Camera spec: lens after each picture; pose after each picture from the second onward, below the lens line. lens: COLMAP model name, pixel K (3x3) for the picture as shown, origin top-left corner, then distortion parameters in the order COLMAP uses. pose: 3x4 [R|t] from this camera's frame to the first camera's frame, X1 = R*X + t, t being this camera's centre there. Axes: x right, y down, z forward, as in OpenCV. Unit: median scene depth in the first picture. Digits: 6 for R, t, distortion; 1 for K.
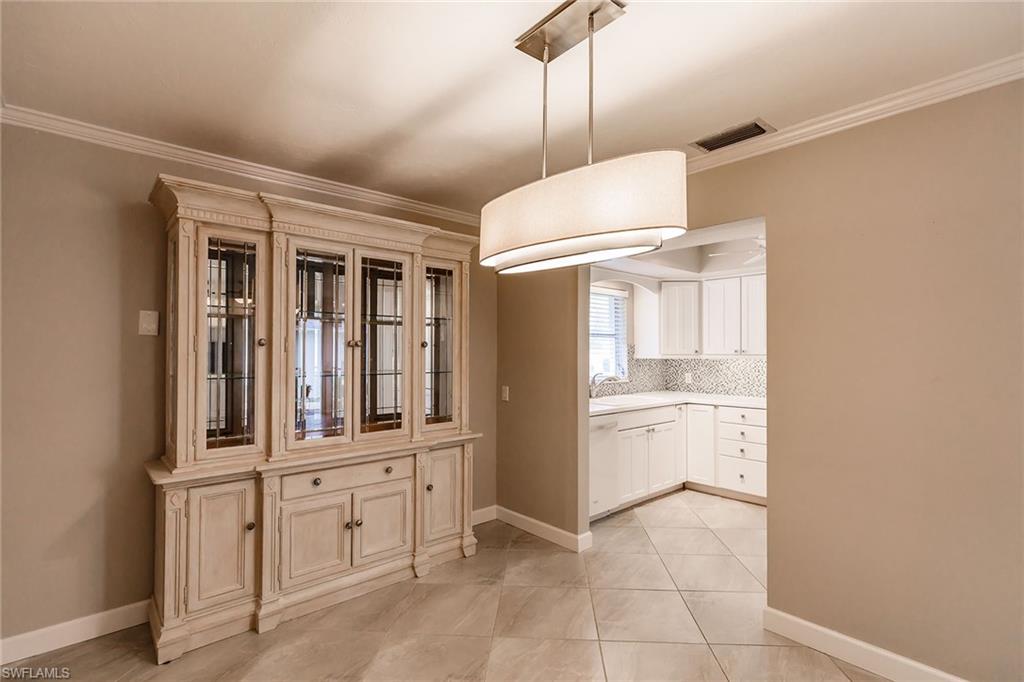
lens RADIAL K [[476.7, 0, 515.6], [0, 476.7, 343.1], [0, 0, 1]] dist [-0.003060, -0.000224]
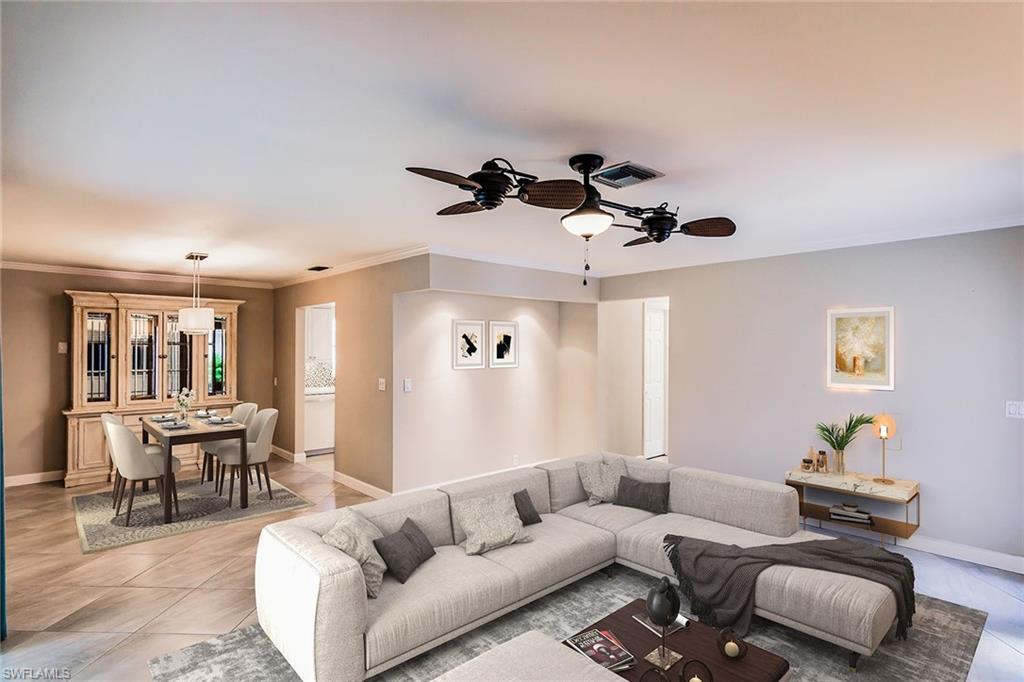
lens RADIAL K [[513.6, 0, 512.0], [0, 513.6, 341.0], [0, 0, 1]] dist [0.003657, 0.000568]
pose [[0.999784, 0.003123, 0.020536, 0.989891], [-0.003291, 0.999961, 0.008166, -0.077081], [-0.020510, -0.008232, 0.999756, -1.125259]]
